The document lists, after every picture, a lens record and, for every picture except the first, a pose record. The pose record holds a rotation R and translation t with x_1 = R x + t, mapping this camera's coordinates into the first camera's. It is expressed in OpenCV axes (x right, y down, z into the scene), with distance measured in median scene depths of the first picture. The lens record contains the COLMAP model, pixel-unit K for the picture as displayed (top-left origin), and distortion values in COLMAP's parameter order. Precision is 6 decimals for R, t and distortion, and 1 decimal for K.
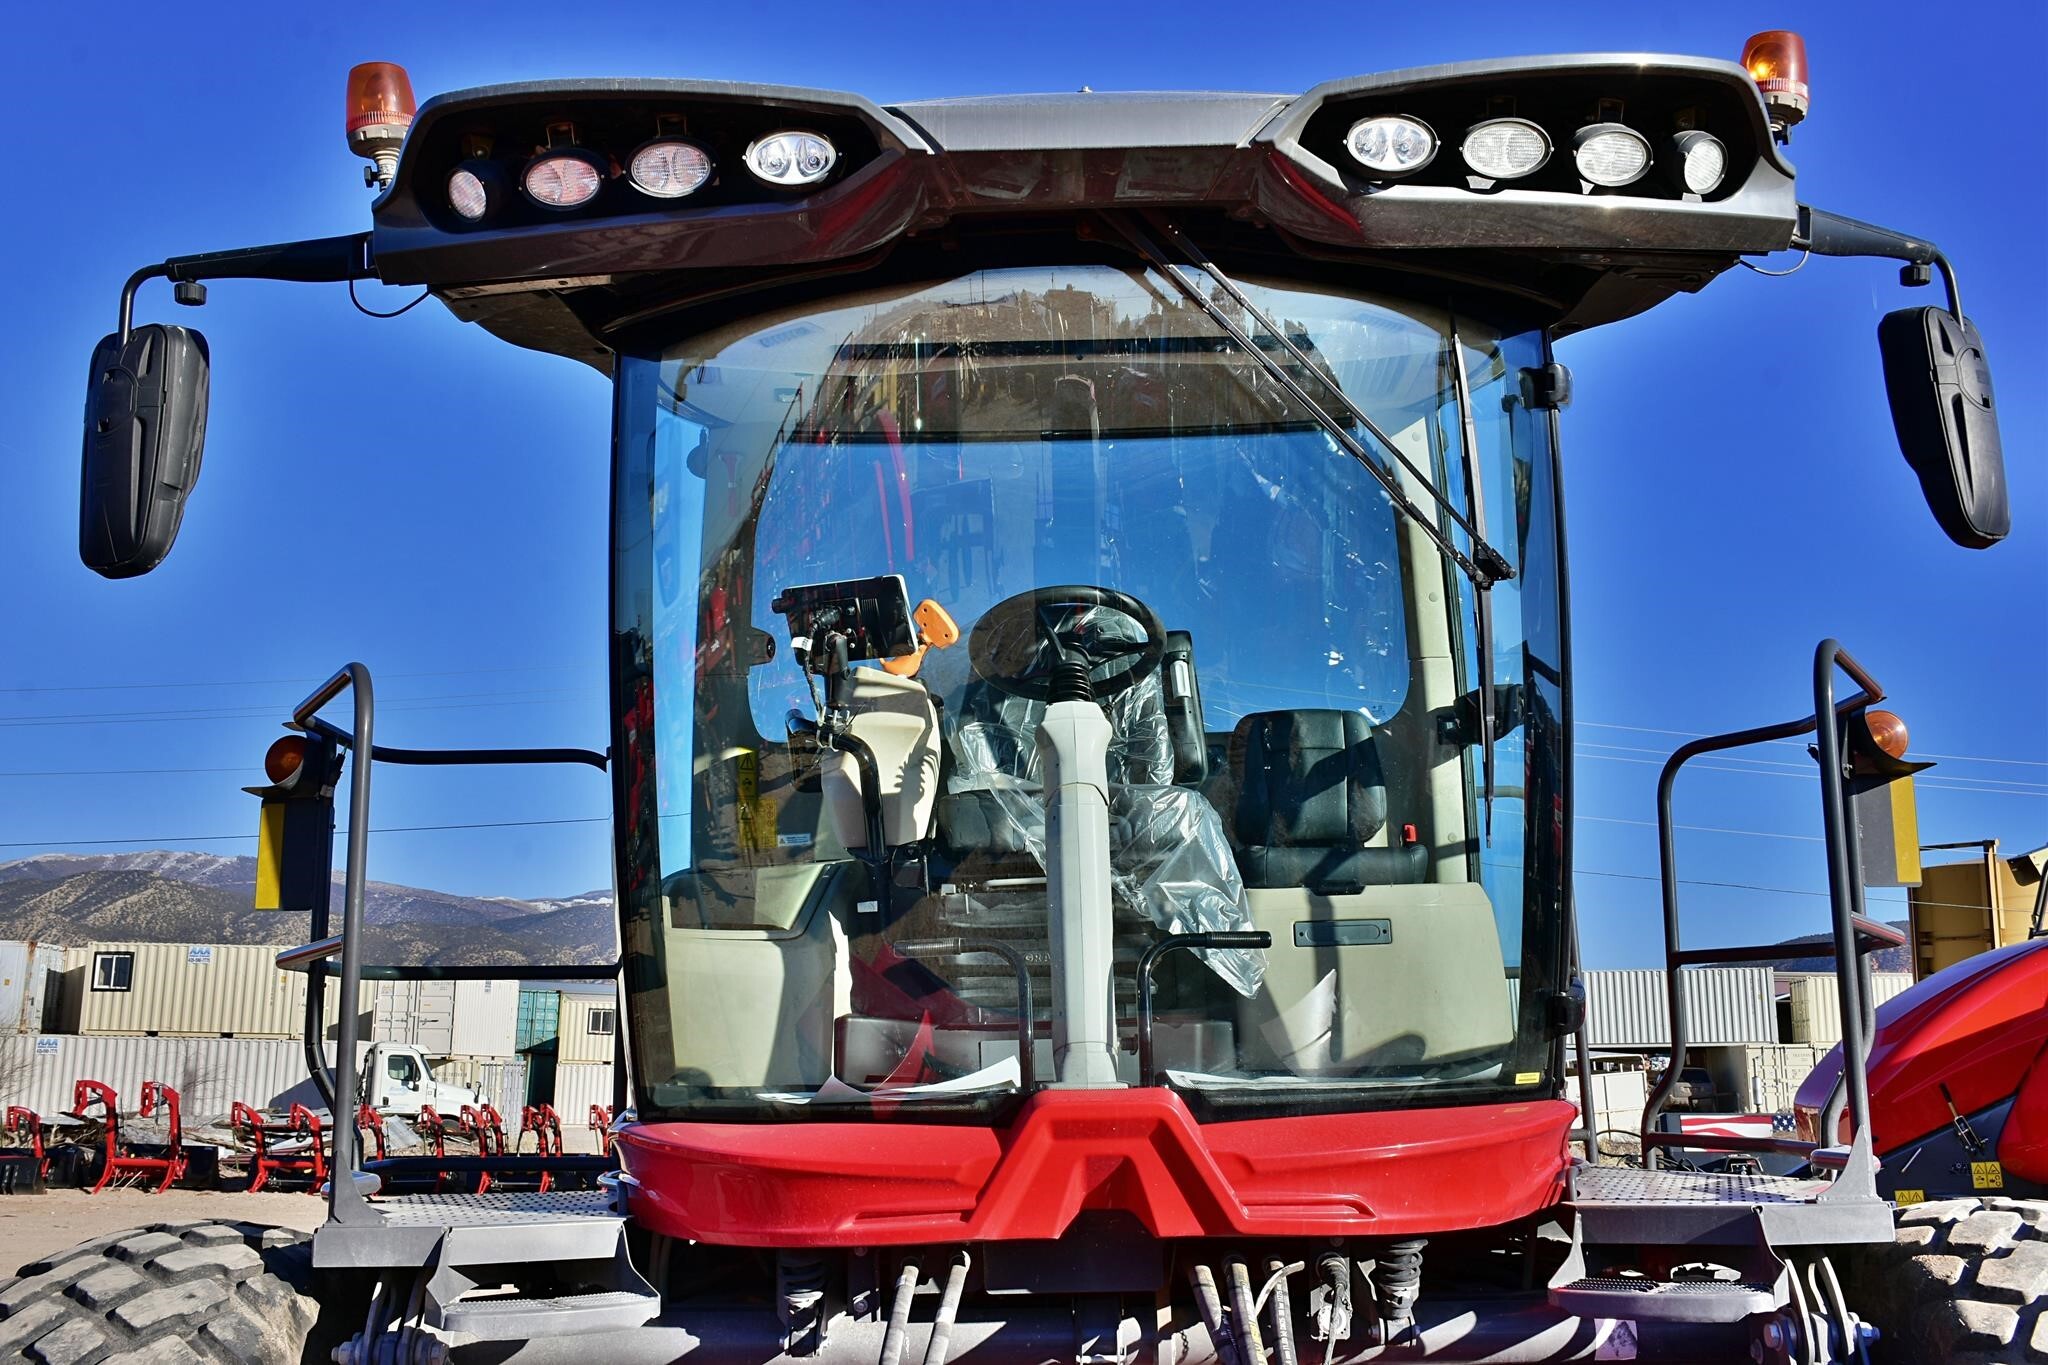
lens RADIAL K [[1971.2, 0, 1024.0], [0, 1971.2, 682.5], [0, 0, 1]] dist [-0.026729, 0.002986]
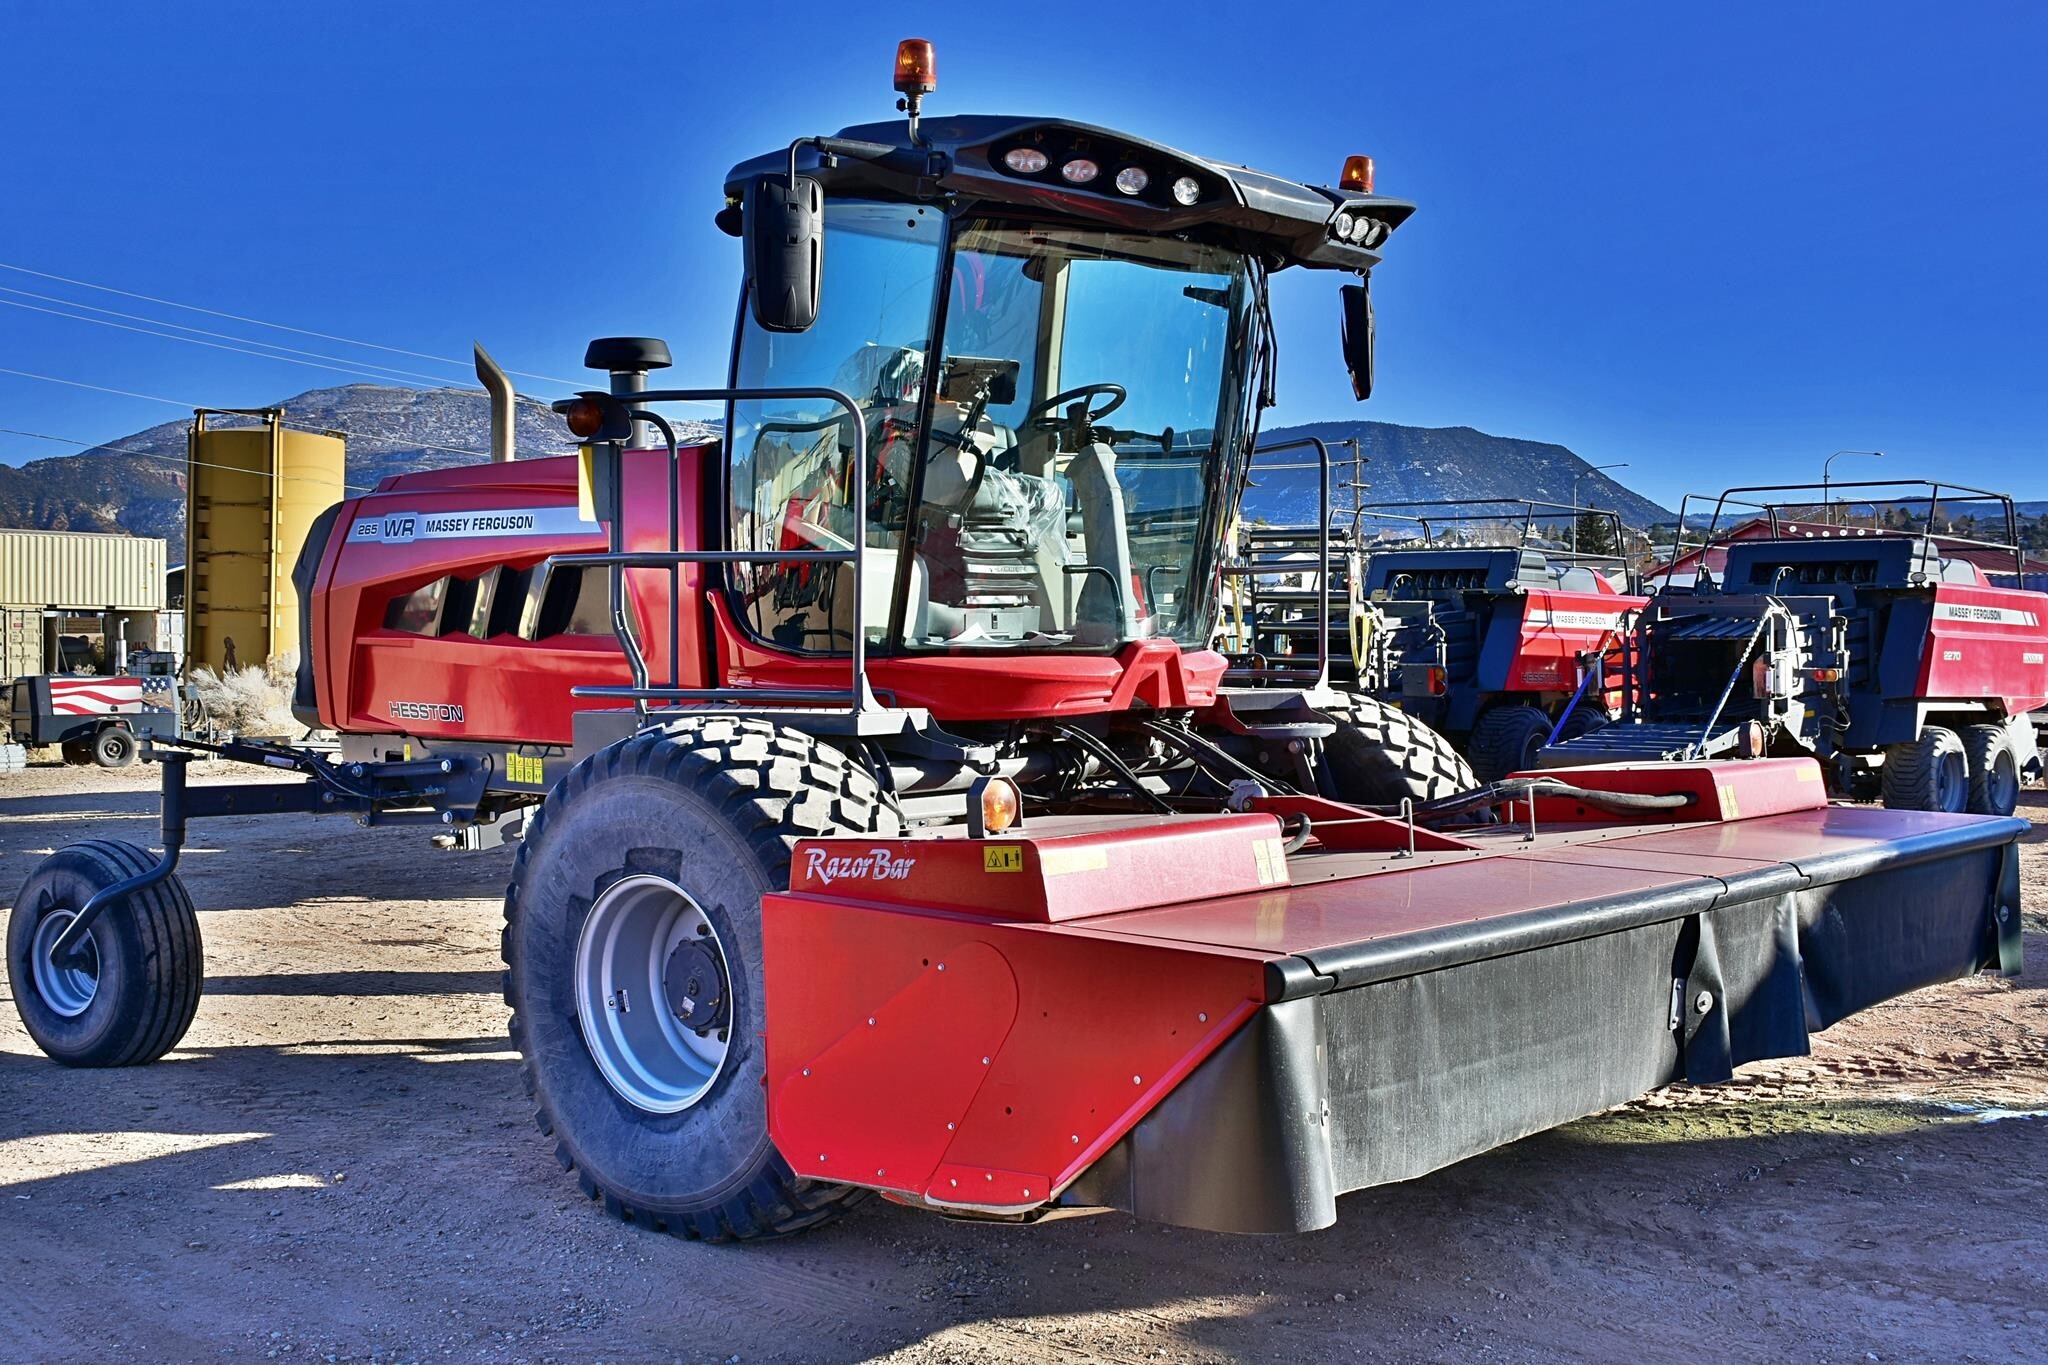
lens RADIAL K [[2328.8, 0, 1051.0], [0, 2328.8, 672.9], [0, 0, 1]] dist [0.006035, 0.004502]
pose [[0.627271, -0.008159, 0.778758, -1.645504], [-0.154780, 0.978692, 0.134925, -0.065054], [-0.763266, -0.205170, 0.612642, -0.375944]]
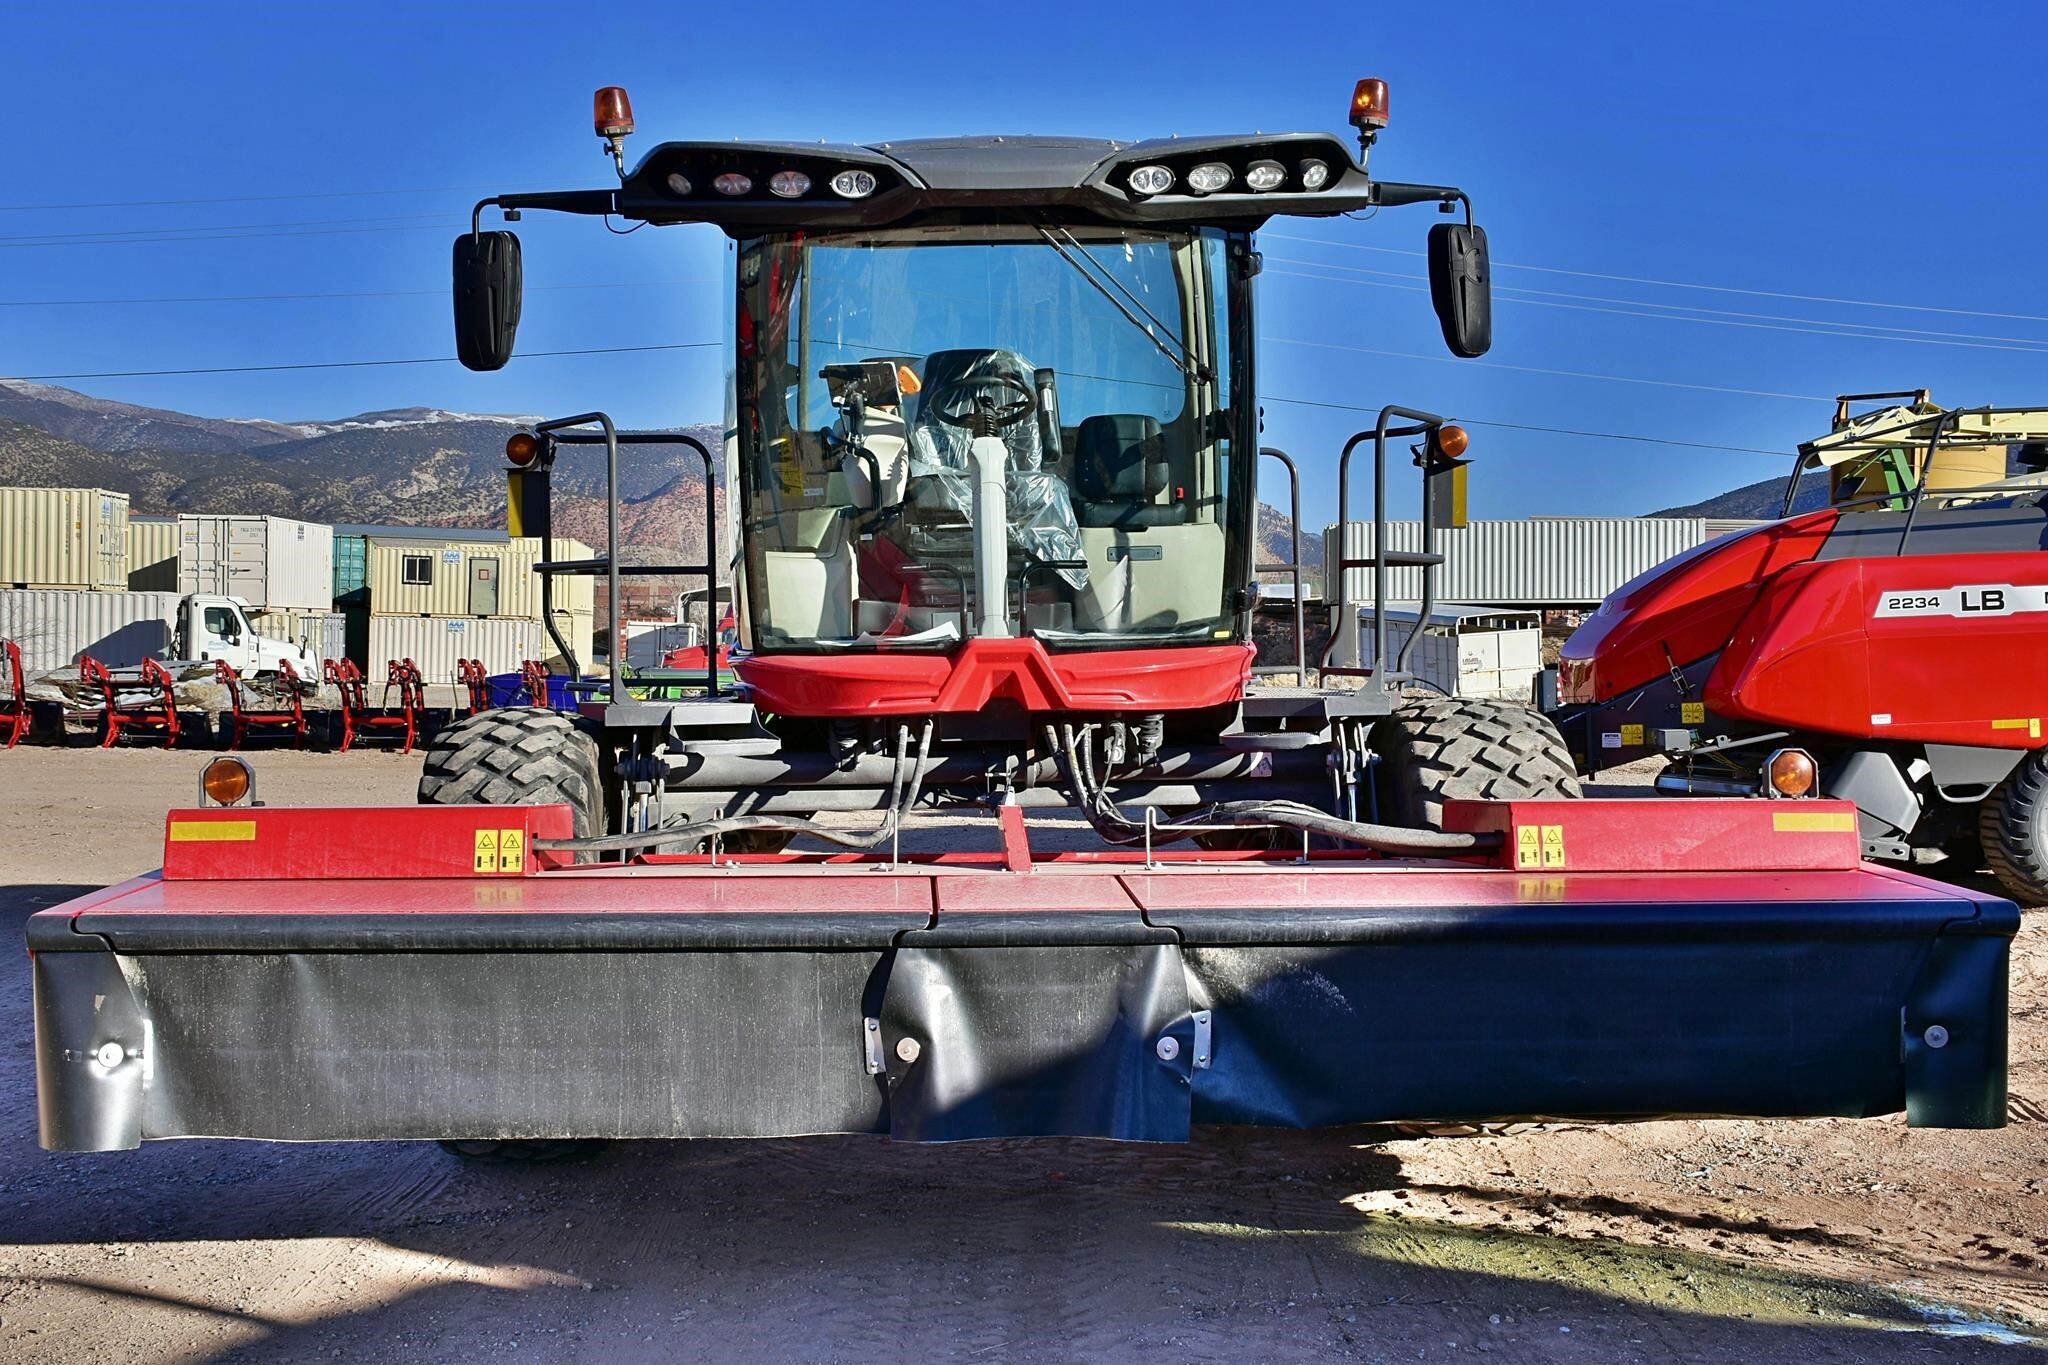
lens RADIAL K [[2459.5, 0, 994.4], [0, 2459.5, 687.5], [0, 0, 1]] dist [0.003574, -0.008170]
pose [[0.998775, 0.001845, 0.049439, -0.077466], [-0.012613, 0.975780, 0.218391, -0.248754], [-0.047839, -0.218747, 0.974608, -1.237205]]
